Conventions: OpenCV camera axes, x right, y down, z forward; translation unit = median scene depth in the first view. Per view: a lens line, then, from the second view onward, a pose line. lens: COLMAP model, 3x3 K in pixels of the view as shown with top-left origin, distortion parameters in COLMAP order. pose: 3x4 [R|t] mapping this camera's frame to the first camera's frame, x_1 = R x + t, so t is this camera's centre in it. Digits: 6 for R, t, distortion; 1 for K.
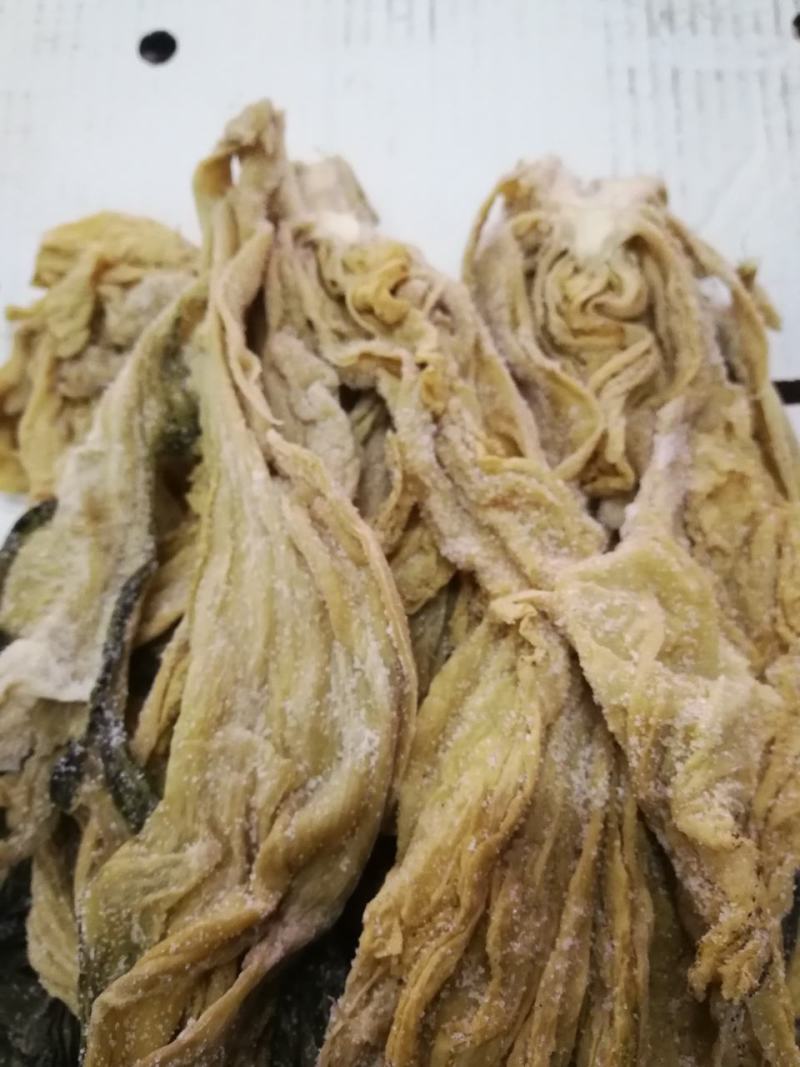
lens RADIAL K [[962.0, 0, 415.1], [0, 962.0, 526.2], [0, 0, 1]] dist [0.043456, -0.158853]
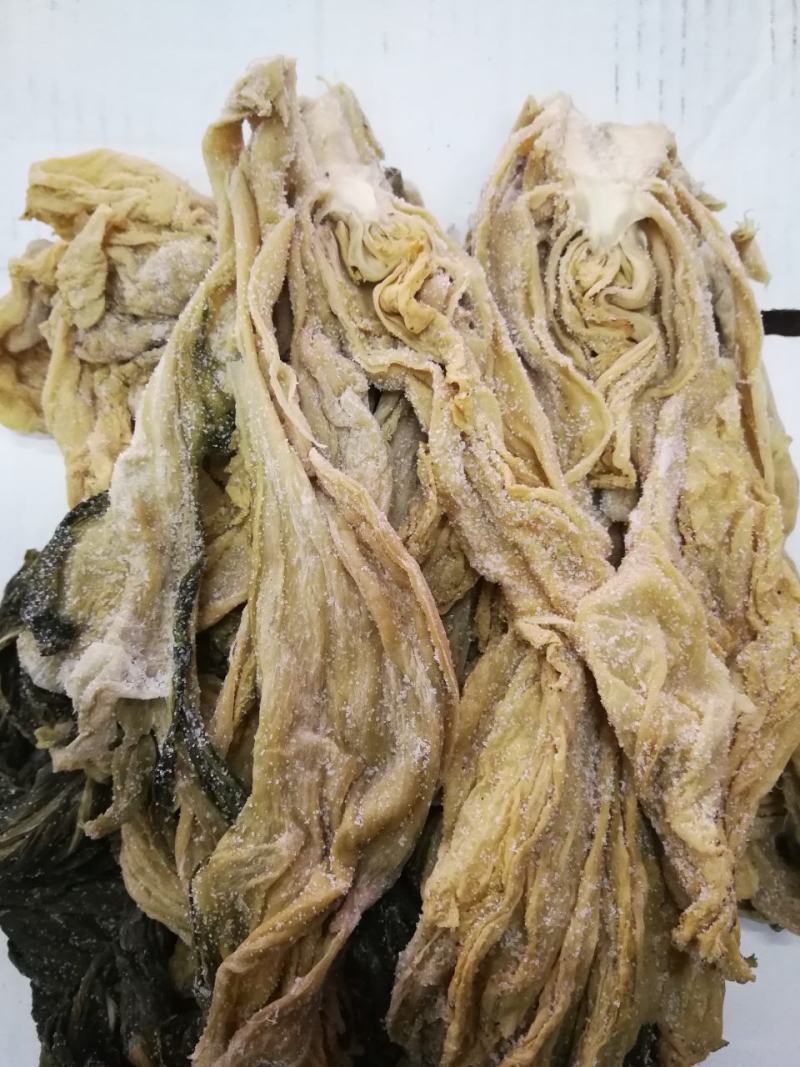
lens RADIAL K [[962.0, 0, 415.1], [0, 962.0, 526.2], [0, 0, 1]] dist [0.043456, -0.158853]
pose [[0.996221, -0.014951, 0.085556, -0.143394], [-0.010491, 0.957145, 0.289418, -0.366214], [-0.086216, -0.289222, 0.953371, -0.068411]]
